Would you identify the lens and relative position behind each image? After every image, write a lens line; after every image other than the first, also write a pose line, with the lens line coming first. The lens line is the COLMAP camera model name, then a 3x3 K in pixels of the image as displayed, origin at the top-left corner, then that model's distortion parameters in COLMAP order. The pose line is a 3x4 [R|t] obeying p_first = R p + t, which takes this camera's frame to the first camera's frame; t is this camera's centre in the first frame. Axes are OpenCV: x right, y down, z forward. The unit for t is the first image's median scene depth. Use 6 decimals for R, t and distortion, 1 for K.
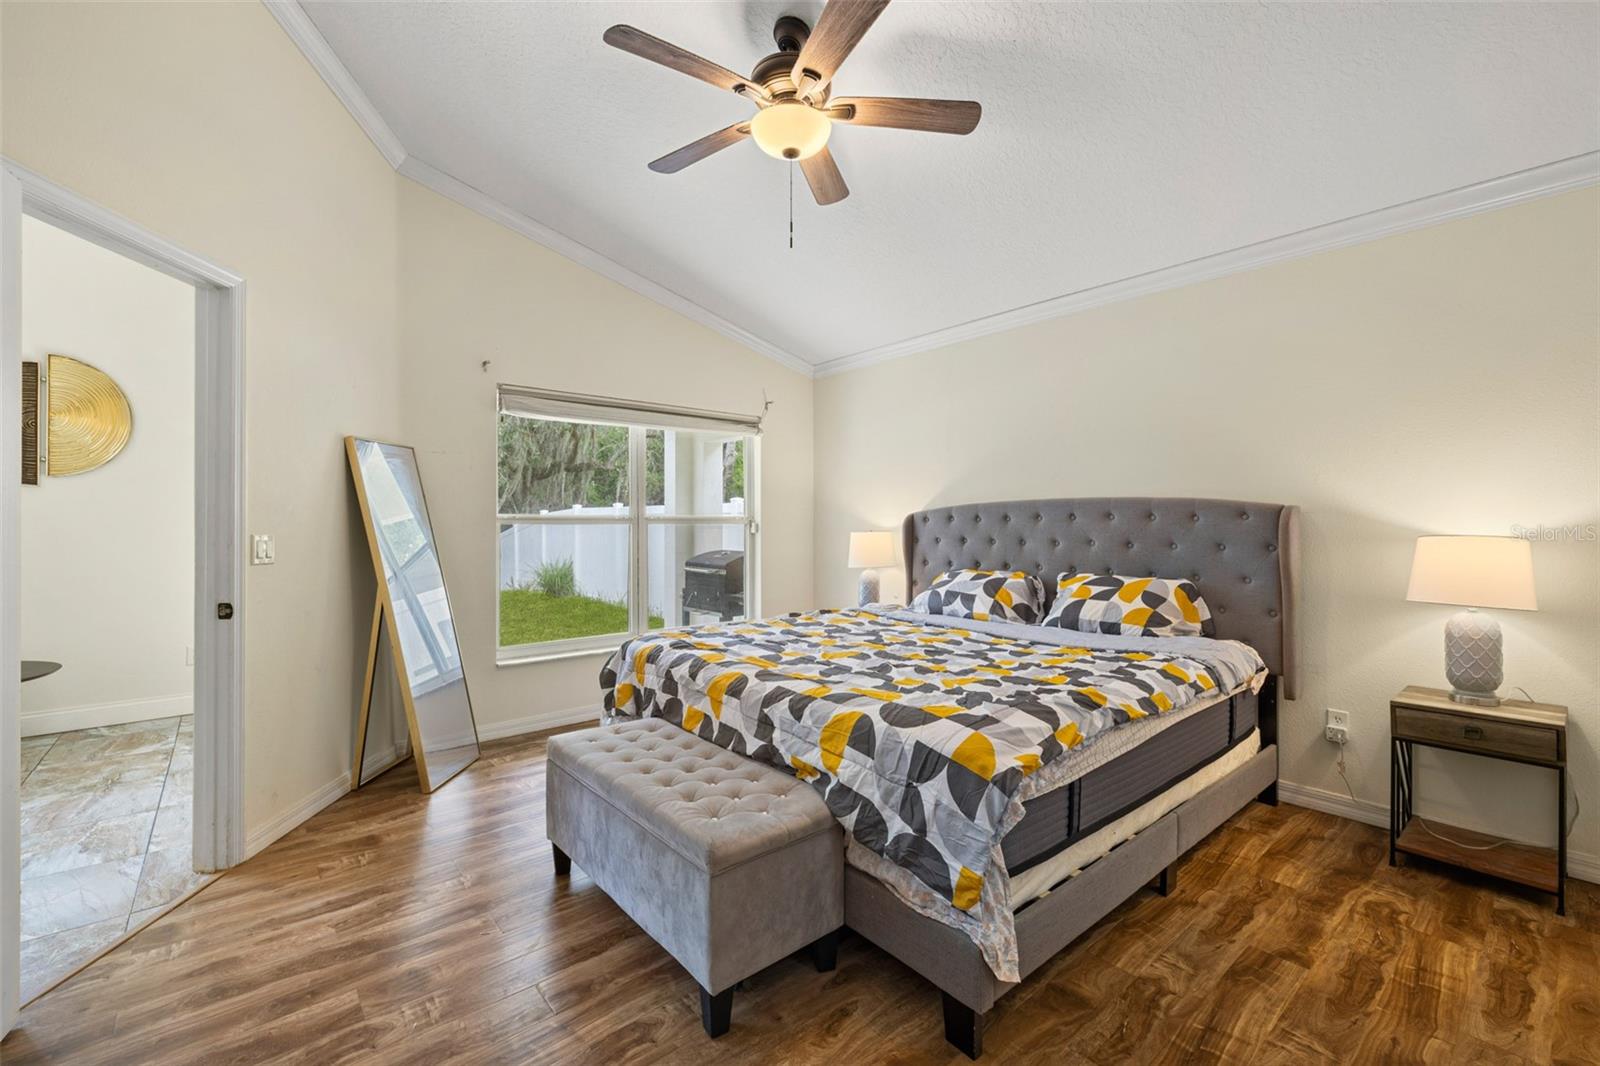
lens RADIAL K [[685.7, 0, 809.9], [0, 685.7, 529.0], [0, 0, 1]] dist [0.000340, 0.001313]
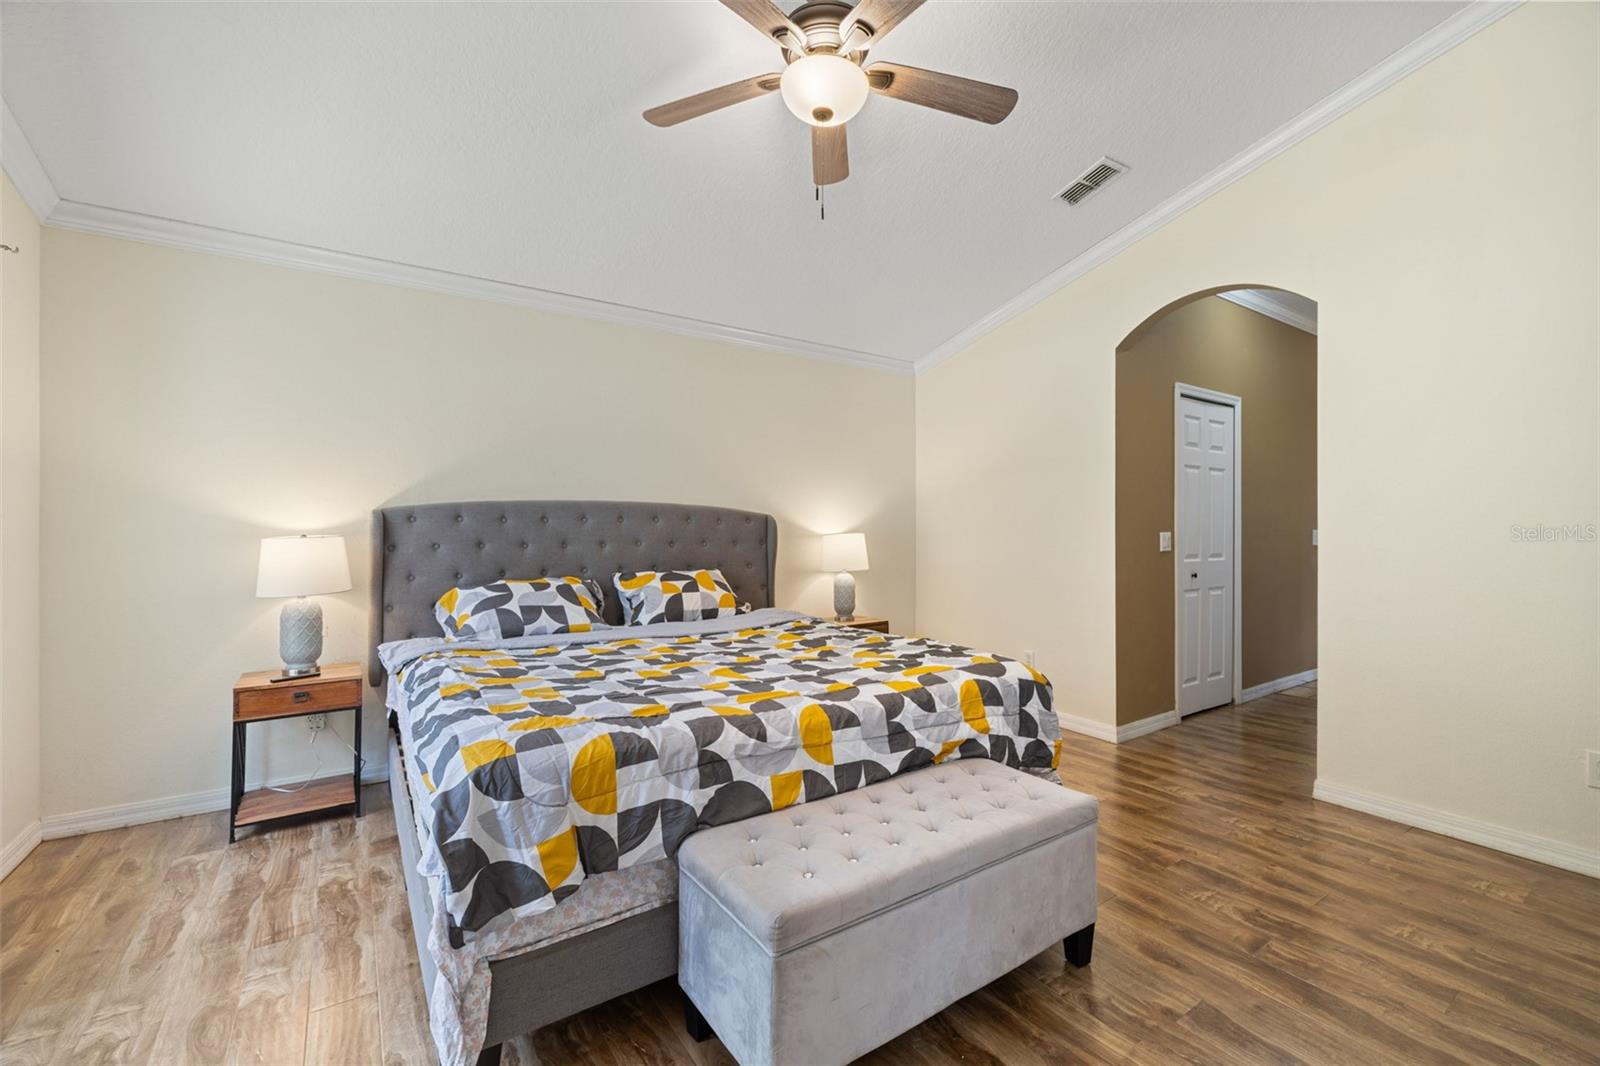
lens RADIAL K [[685.7, 0, 807.9], [0, 685.7, 525.5], [0, 0, 1]] dist [0.000340, 0.001313]
pose [[0.096284, 0.004195, 0.995345, -0.692728], [0.005574, 0.999973, -0.004754, -0.000227], [-0.995338, 0.006005, 0.096258, 0.696621]]
